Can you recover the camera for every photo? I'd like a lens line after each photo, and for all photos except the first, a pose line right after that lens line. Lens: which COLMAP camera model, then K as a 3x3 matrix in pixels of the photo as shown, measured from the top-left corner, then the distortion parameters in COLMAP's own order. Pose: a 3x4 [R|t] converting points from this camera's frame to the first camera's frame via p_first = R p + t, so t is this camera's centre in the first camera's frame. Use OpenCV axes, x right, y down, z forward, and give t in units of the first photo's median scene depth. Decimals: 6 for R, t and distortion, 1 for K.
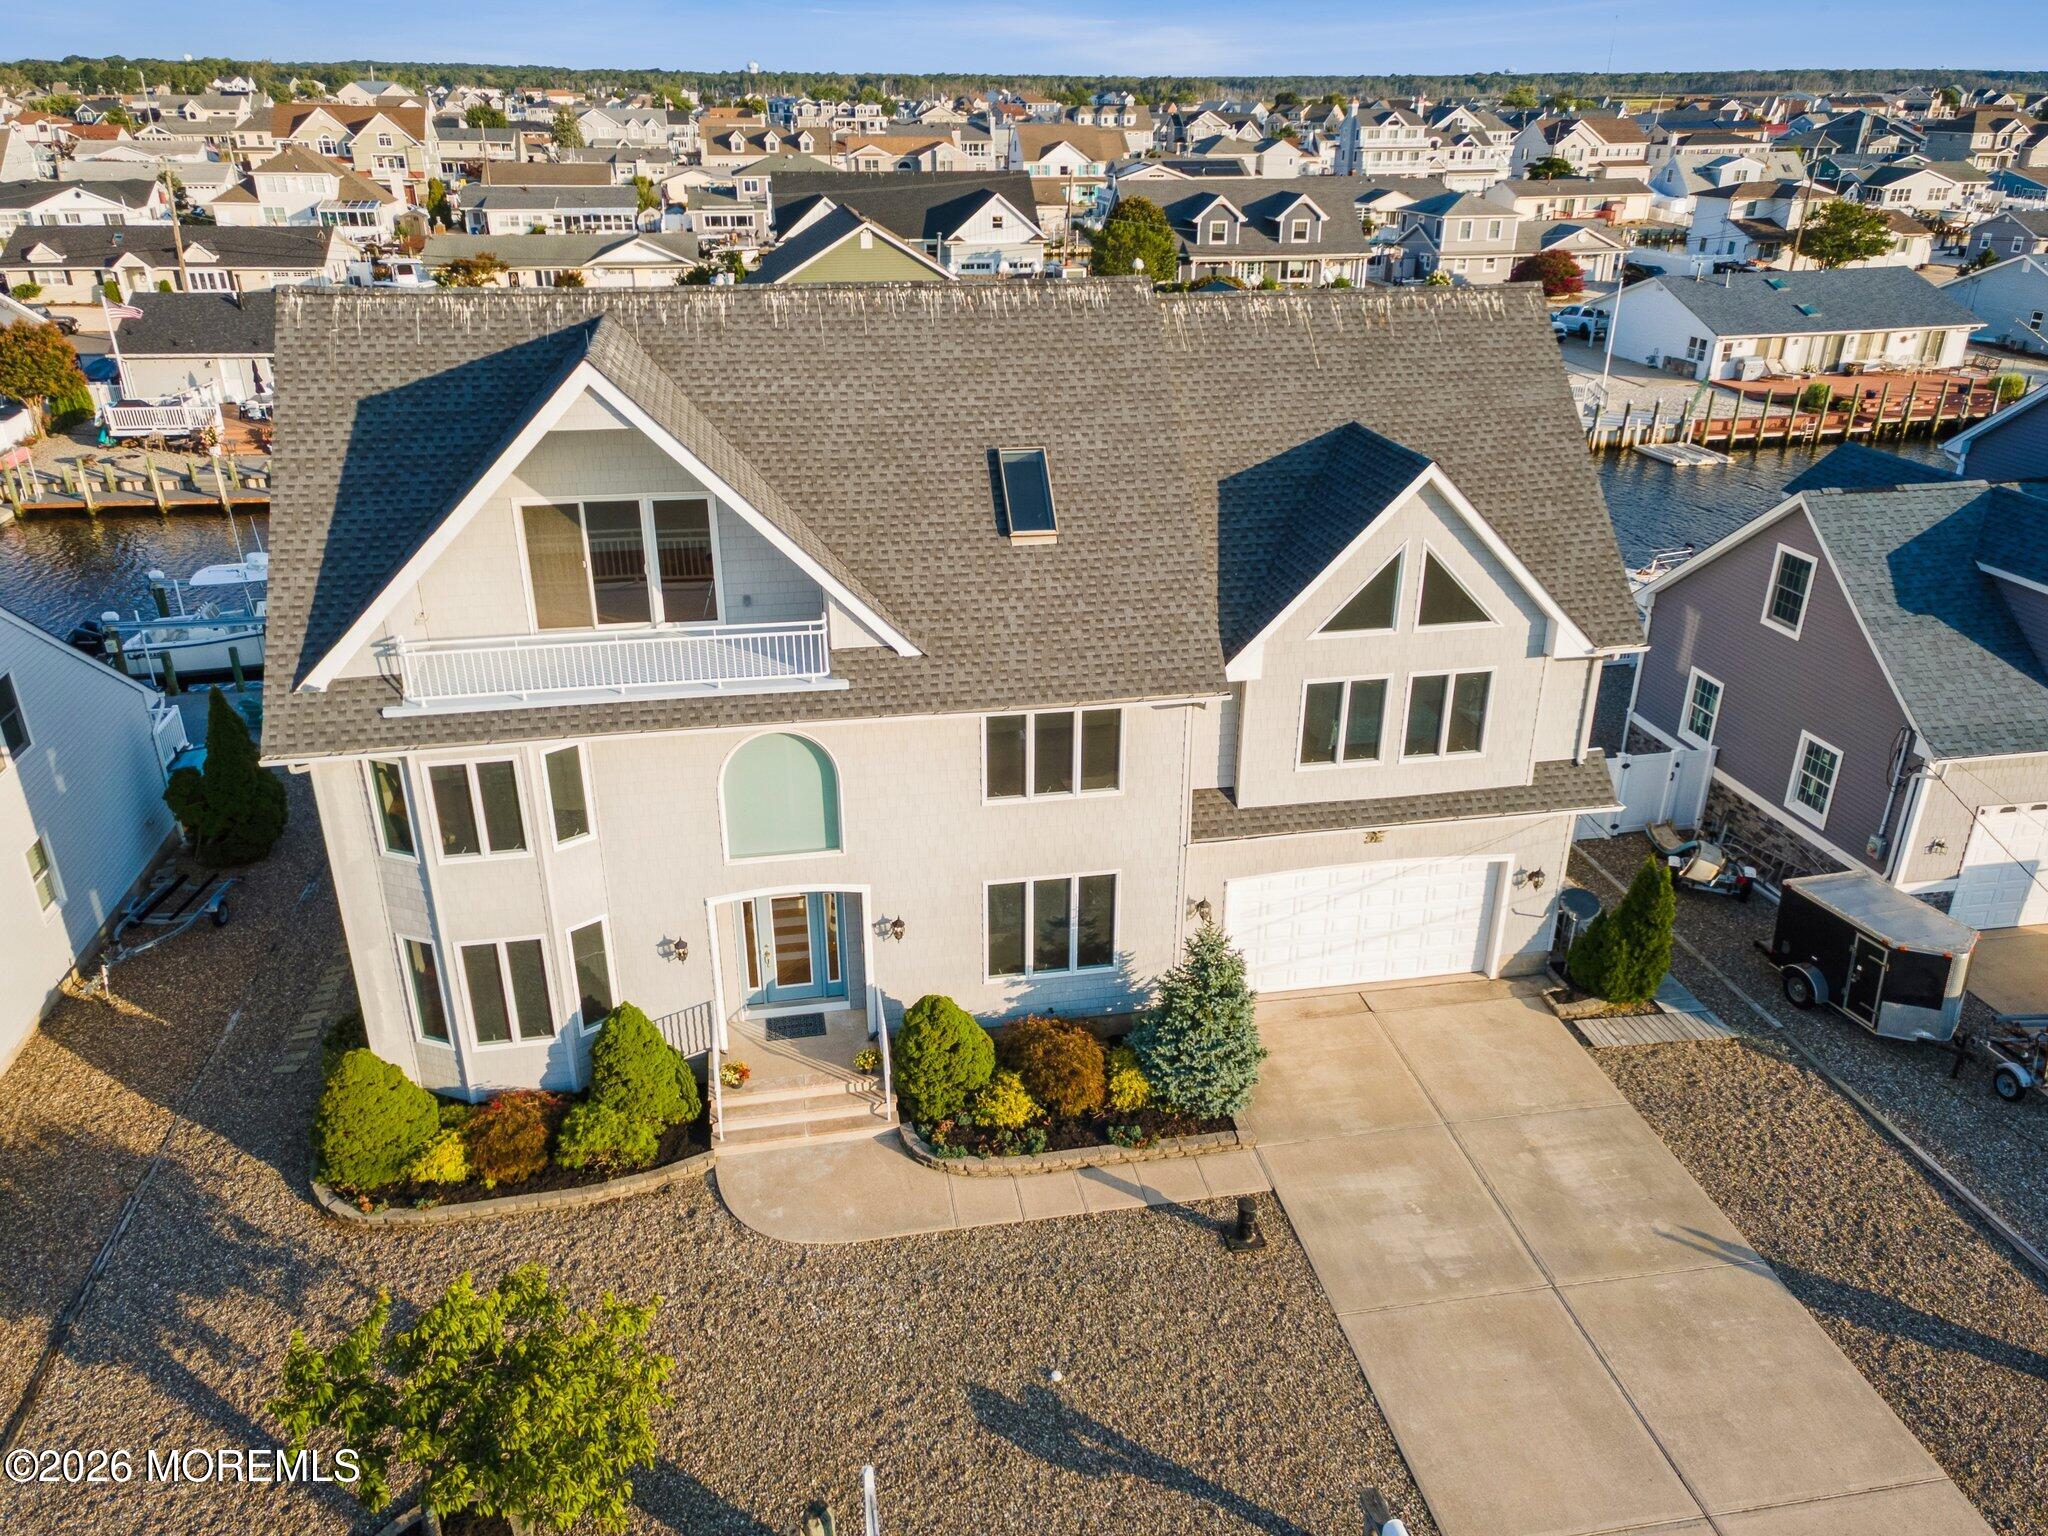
lens RADIAL K [[1490.5, 0, 1018.4], [0, 1490.5, 762.6], [0, 0, 1]] dist [0.035119, 0.024722]
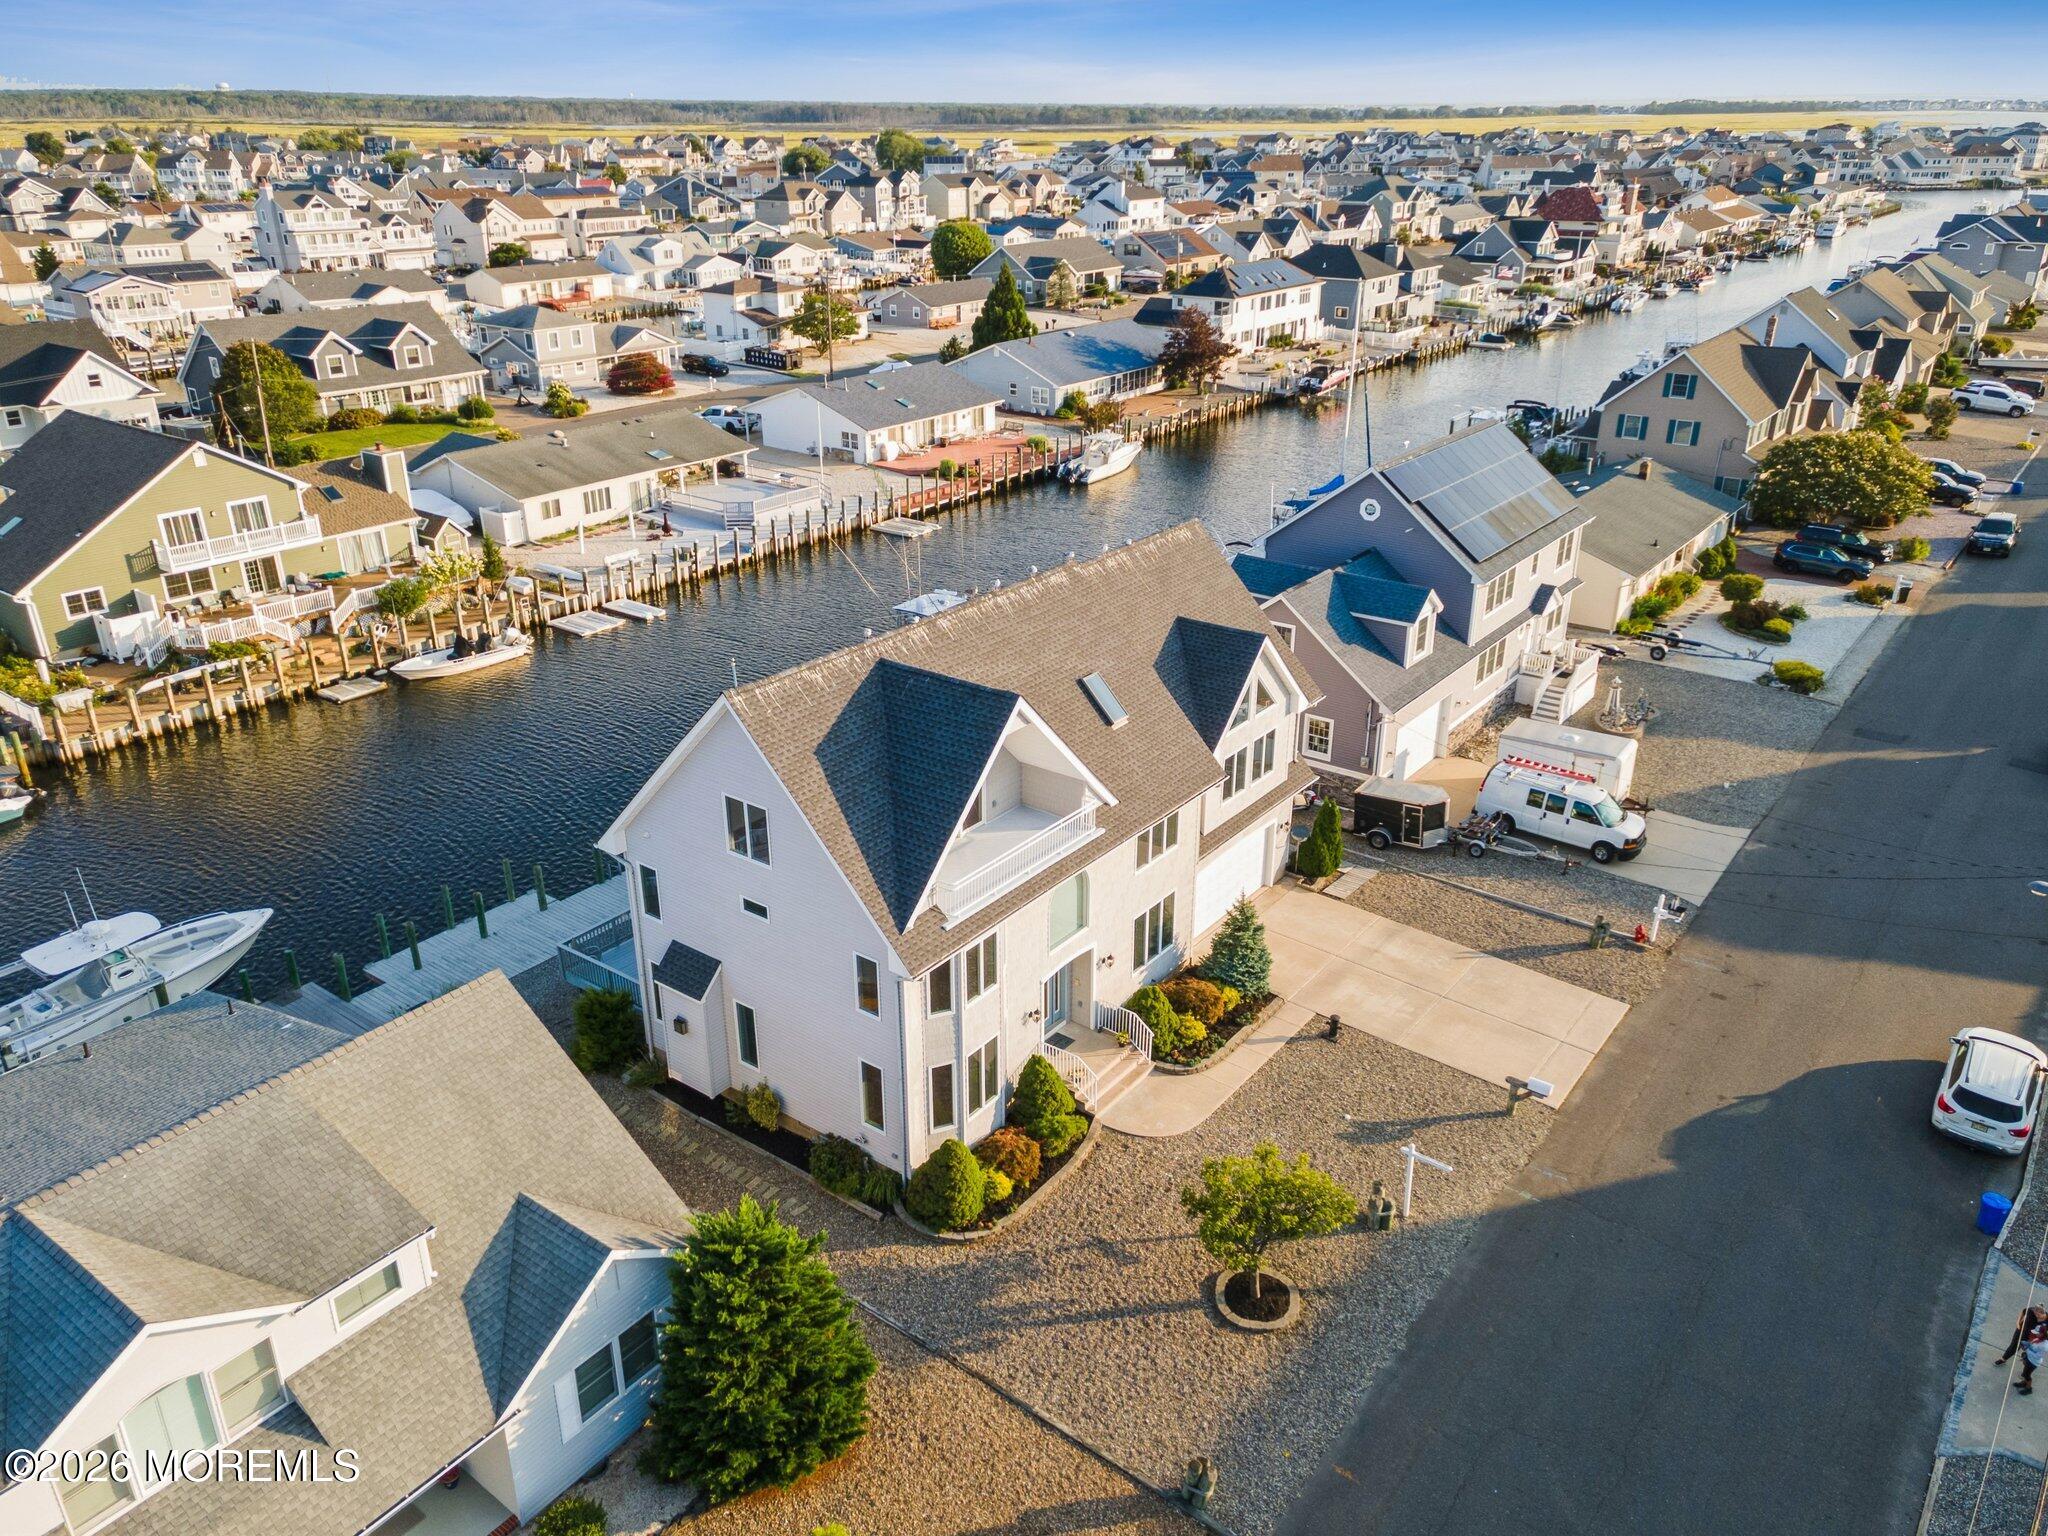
lens RADIAL K [[1490.5, 0, 1006.8], [0, 1490.5, 753.9], [0, 0, 1]] dist [0.035119, 0.024722]
pose [[0.747920, -0.267967, 0.607297, -0.359399], [0.278299, 0.957189, 0.079614, -0.089530], [-0.602632, 0.109465, 0.790475, -0.097376]]
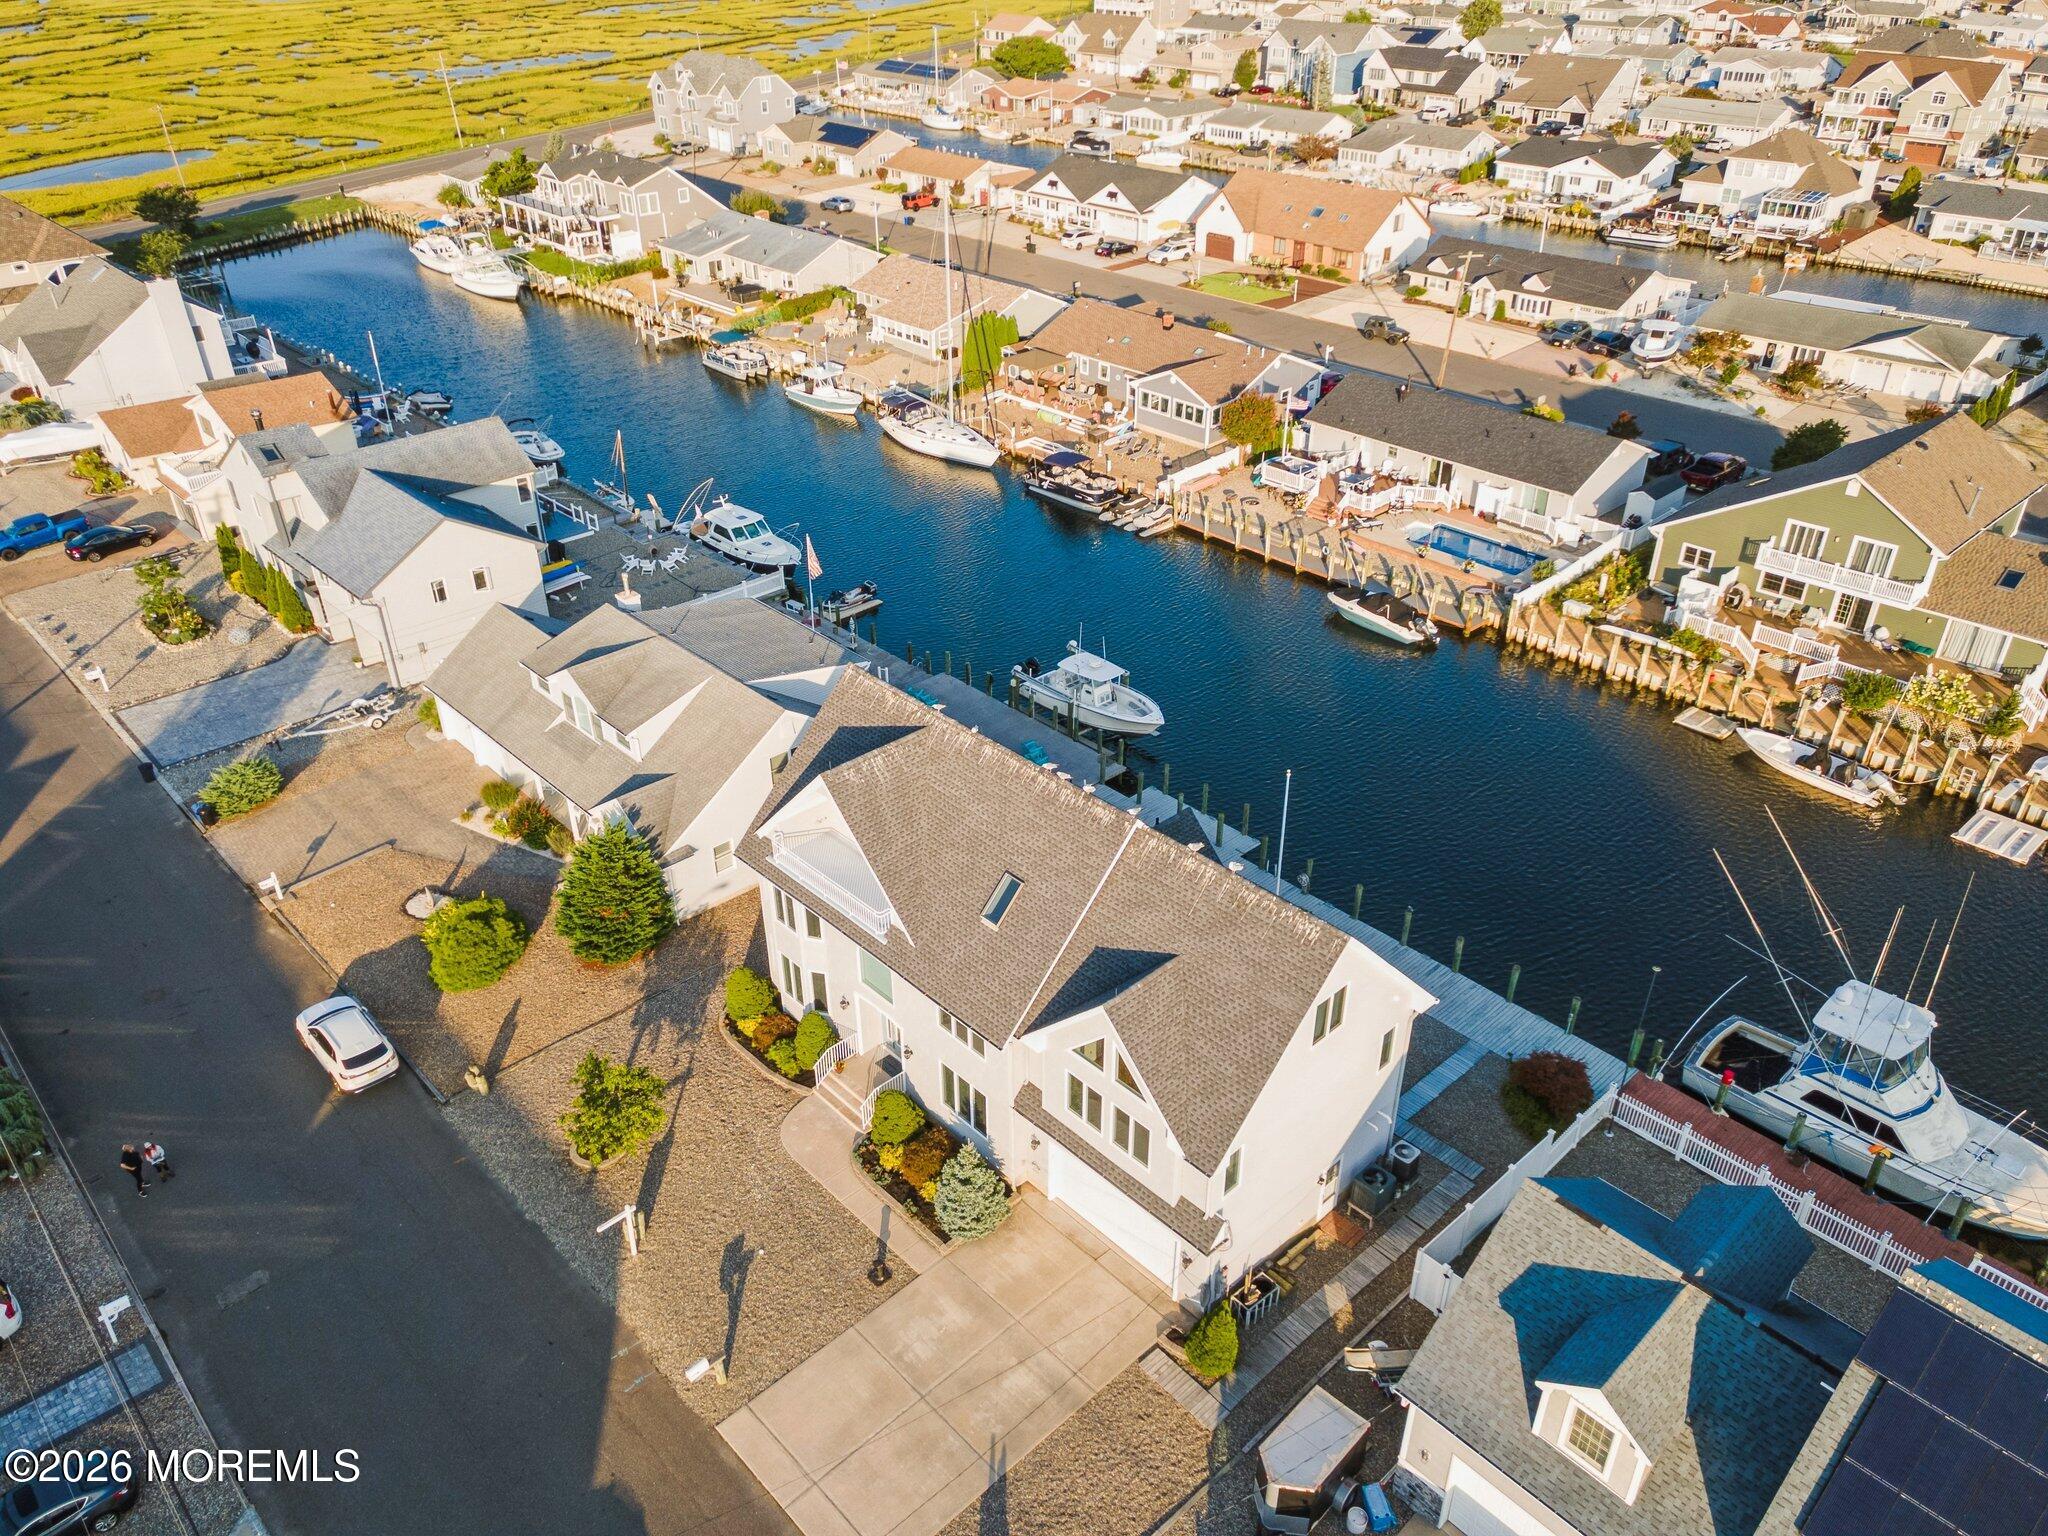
lens RADIAL K [[1490.5, 0, 1050.3], [0, 1490.5, 734.5], [0, 0, 1]] dist [0.035119, 0.024722]
pose [[0.547936, 0.419315, -0.723838, 0.411548], [-0.343665, 0.901739, 0.262222, -0.275631], [0.762667, 0.105077, 0.638199, -0.060900]]
